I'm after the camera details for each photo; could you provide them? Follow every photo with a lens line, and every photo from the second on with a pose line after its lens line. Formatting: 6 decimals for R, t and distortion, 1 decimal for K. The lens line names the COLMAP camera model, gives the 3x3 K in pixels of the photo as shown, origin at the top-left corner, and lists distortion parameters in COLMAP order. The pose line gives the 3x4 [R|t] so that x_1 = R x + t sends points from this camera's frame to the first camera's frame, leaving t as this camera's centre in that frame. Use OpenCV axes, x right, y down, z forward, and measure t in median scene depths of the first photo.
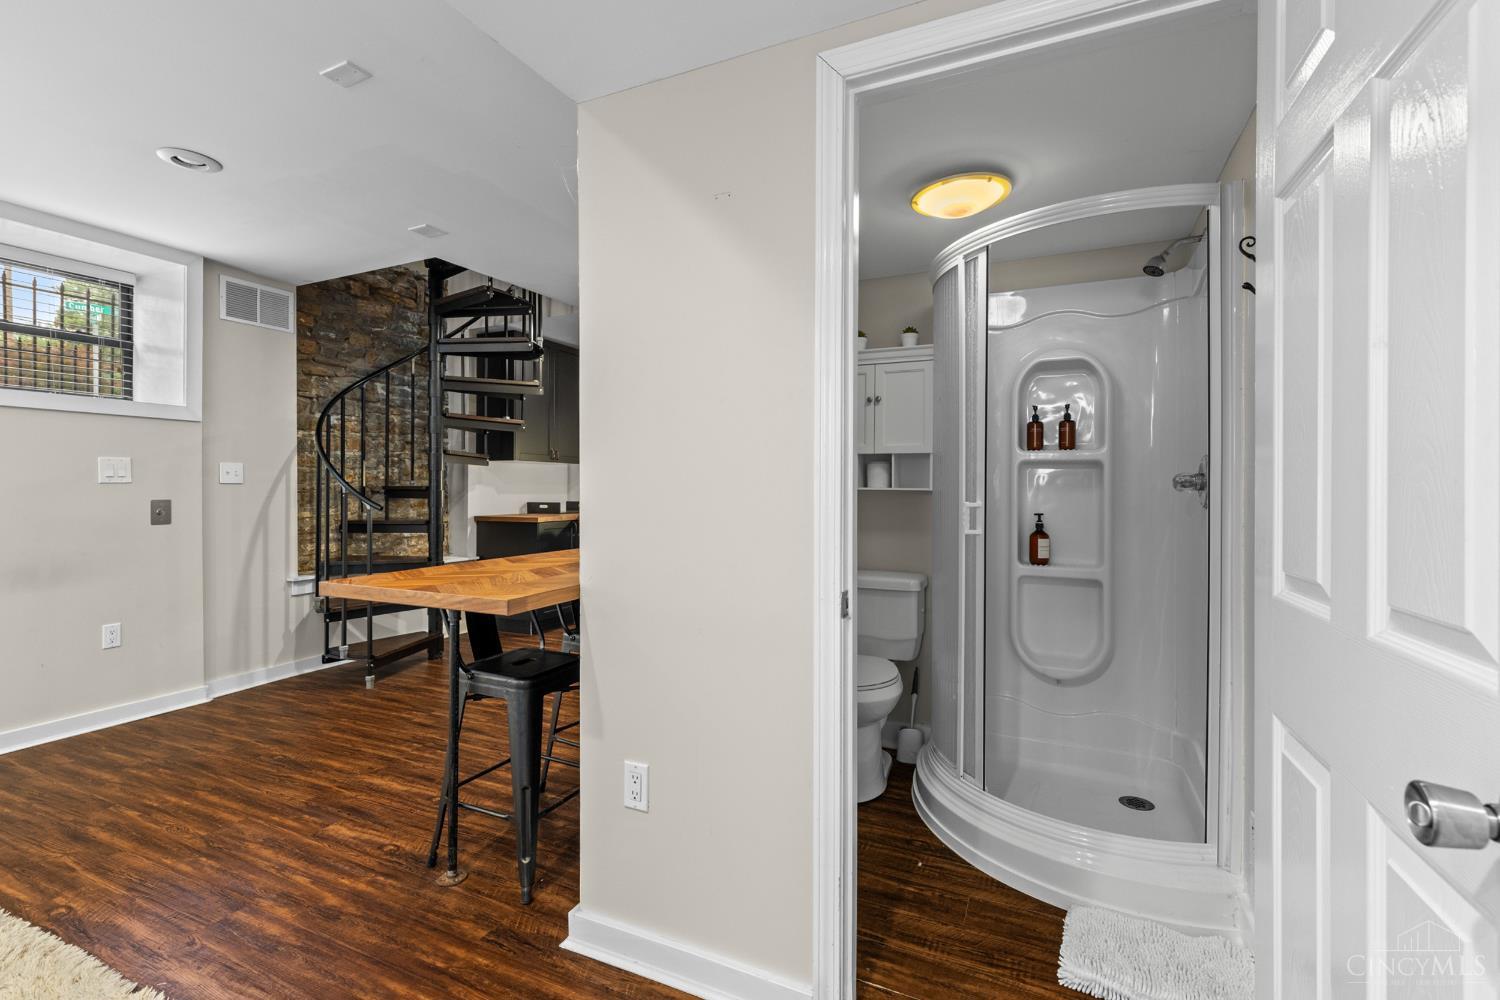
lens RADIAL K [[674.9, 0, 736.2], [0, 674.9, 481.9], [0, 0, 1]] dist [0.008326, 0.000367]
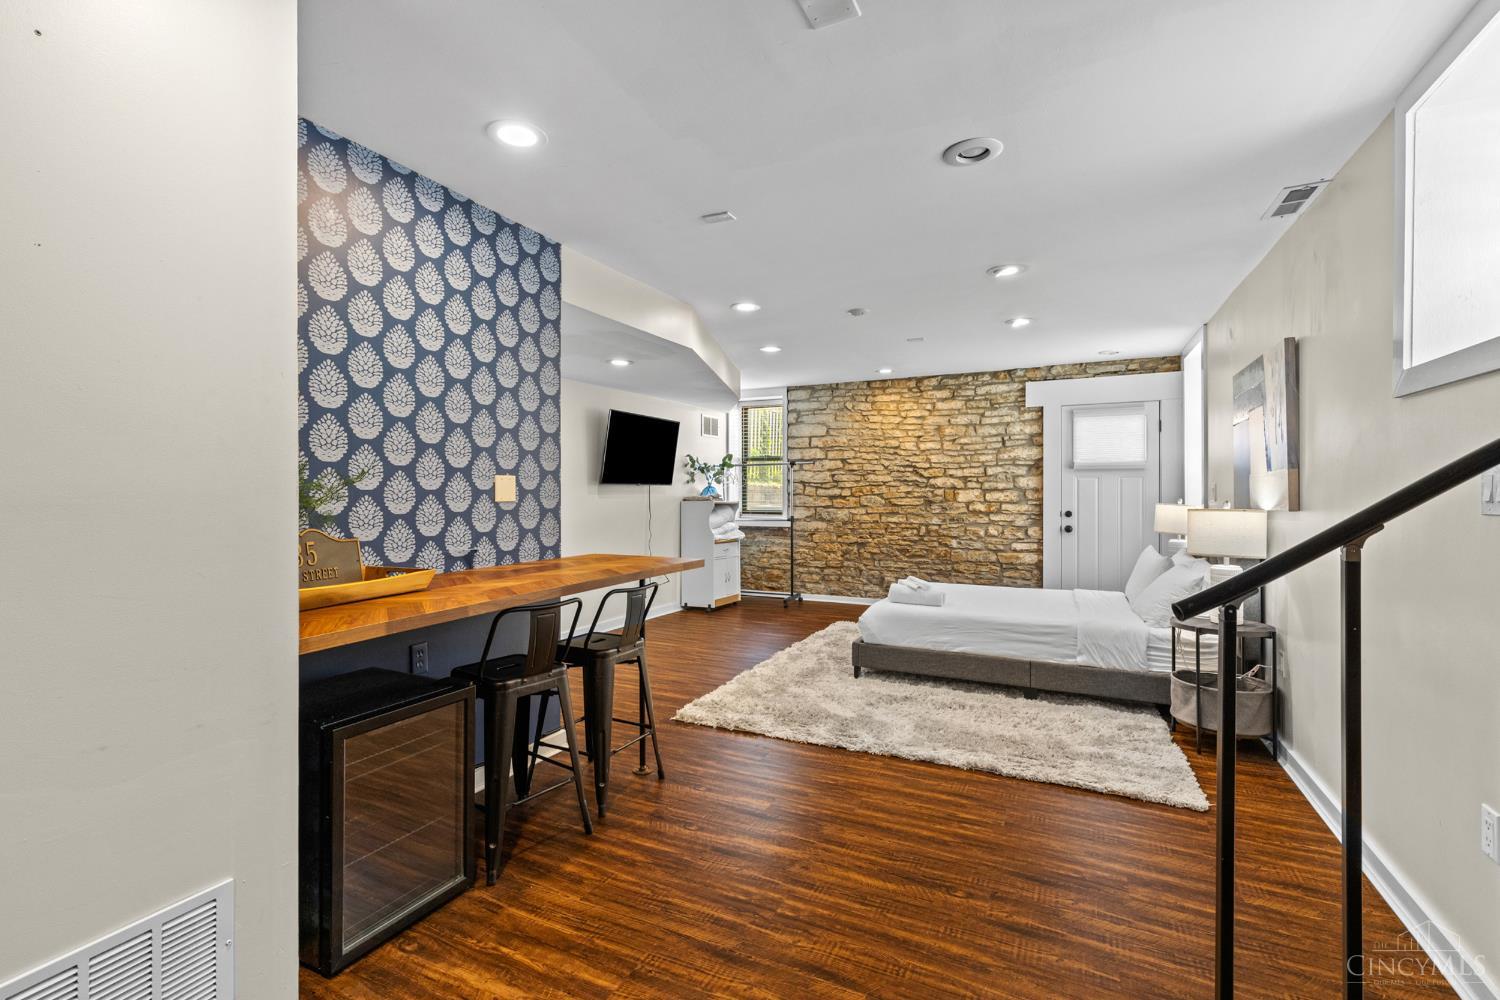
lens RADIAL K [[674.9, 0, 740.2], [0, 674.9, 494.3], [0, 0, 1]] dist [0.008326, 0.000367]
pose [[-0.999929, -0.002163, 0.011719, -0.342119], [-0.002131, 0.999994, 0.002668, -0.013145], [-0.011724, 0.002643, -0.999928, 1.304118]]
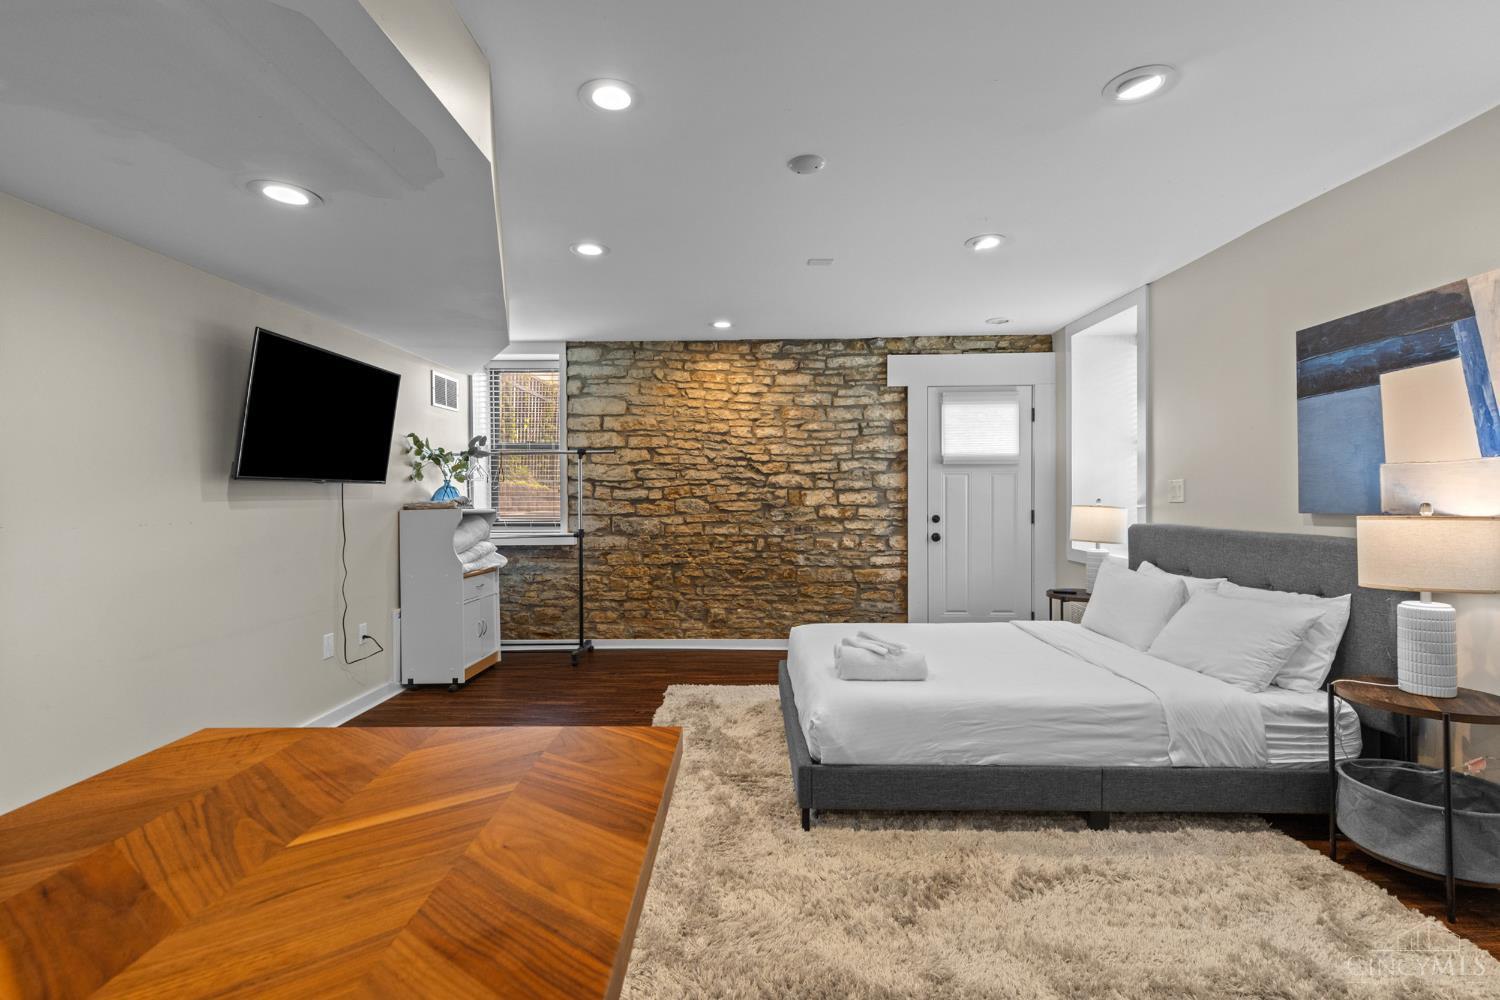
lens RADIAL K [[674.9, 0, 743.8], [0, 674.9, 497.7], [0, 0, 1]] dist [0.008326, 0.000367]
pose [[-0.910252, 0.005295, -0.414020, -0.212941], [0.003895, 0.999983, 0.004226, -0.012092], [0.414035, 0.002234, -0.910258, 0.709304]]
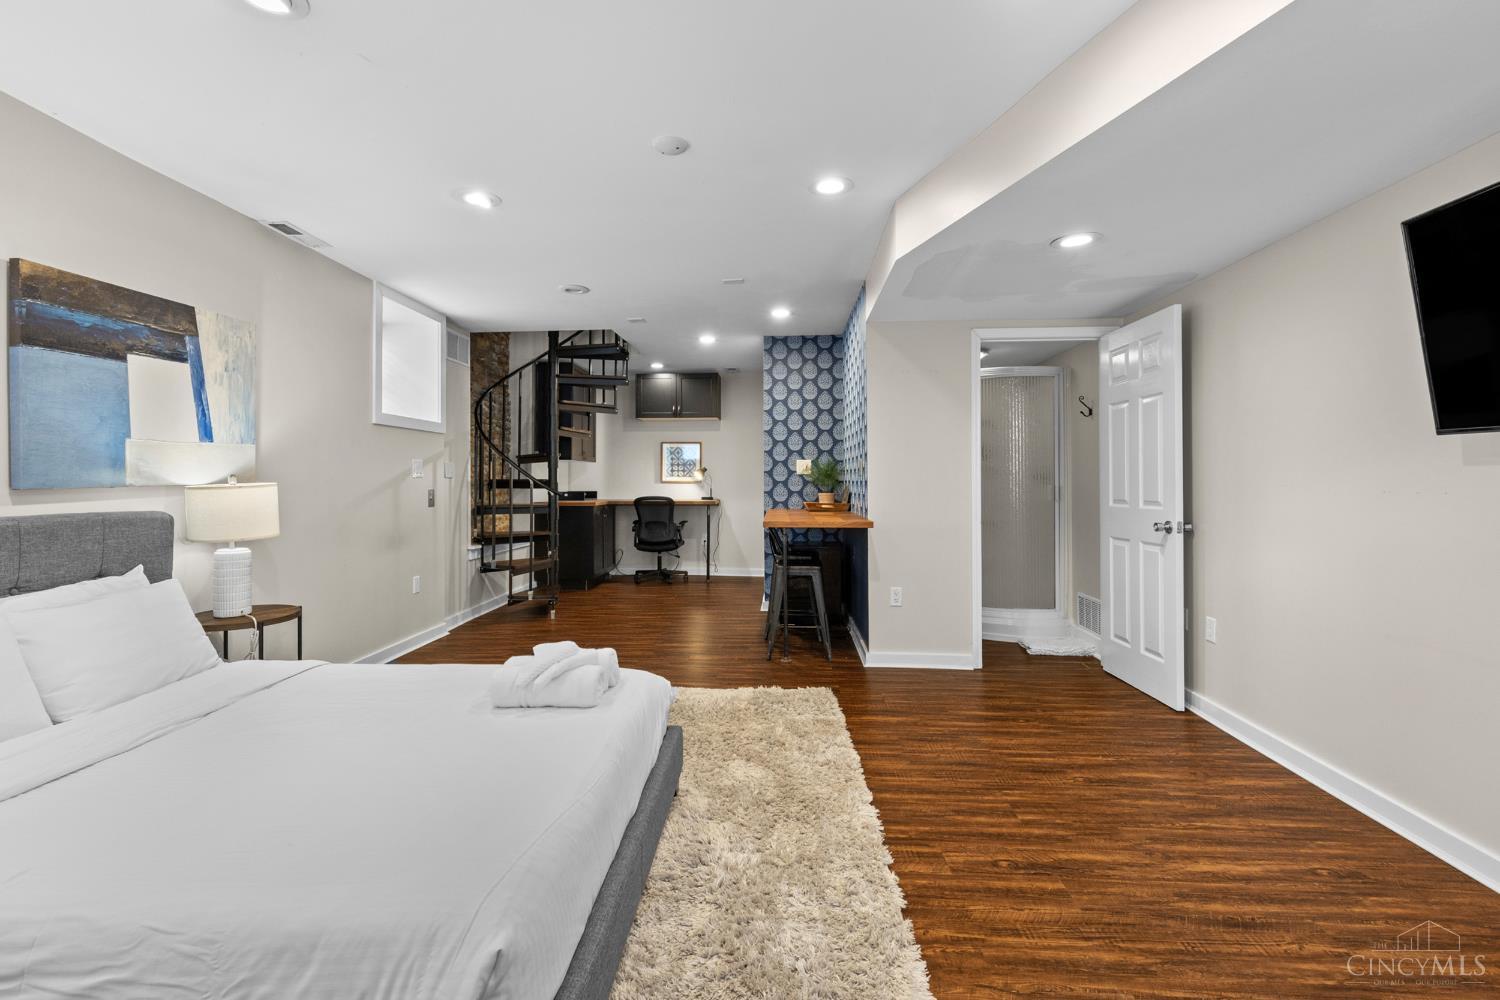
lens RADIAL K [[674.9, 0, 741.3], [0, 674.9, 471.5], [0, 0, 1]] dist [0.008326, 0.000367]
pose [[0.925627, 0.003710, 0.378418, -0.721210], [-0.001412, 0.999979, -0.006349, -0.002460], [-0.378433, 0.005343, 0.925613, -0.498005]]
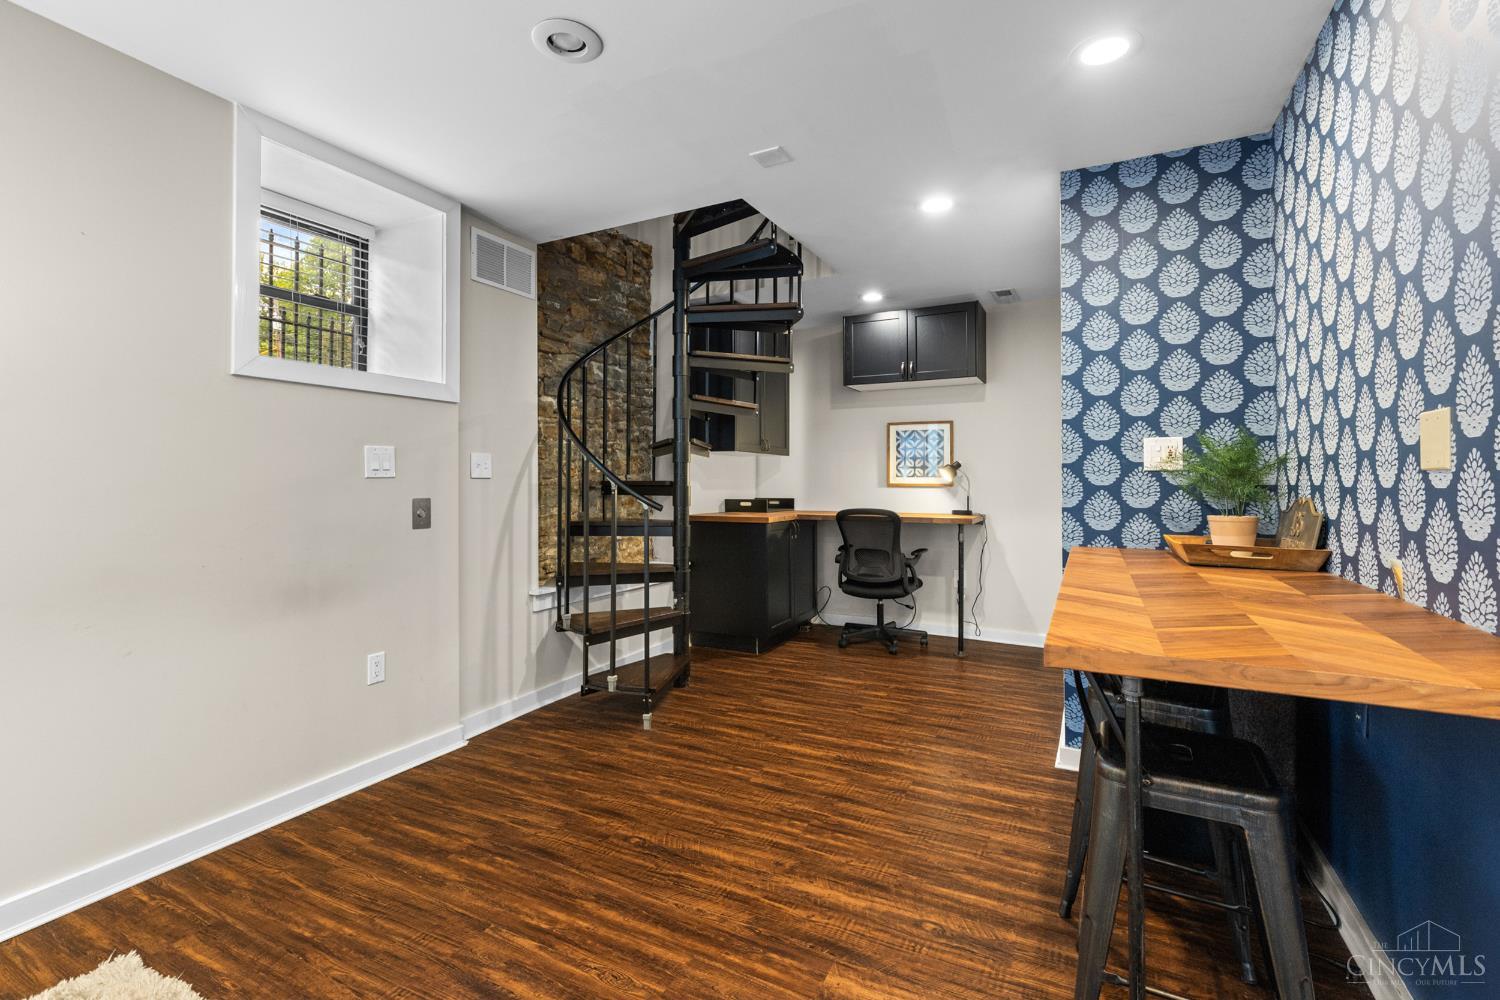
lens RADIAL K [[674.9, 0, 742.0], [0, 674.9, 470.4], [0, 0, 1]] dist [0.008326, 0.000367]
pose [[0.999480, 0.000021, -0.032239, -0.403487], [-0.000323, 0.999956, -0.009385, 0.000545], [0.032237, 0.009390, 0.999436, 0.187089]]
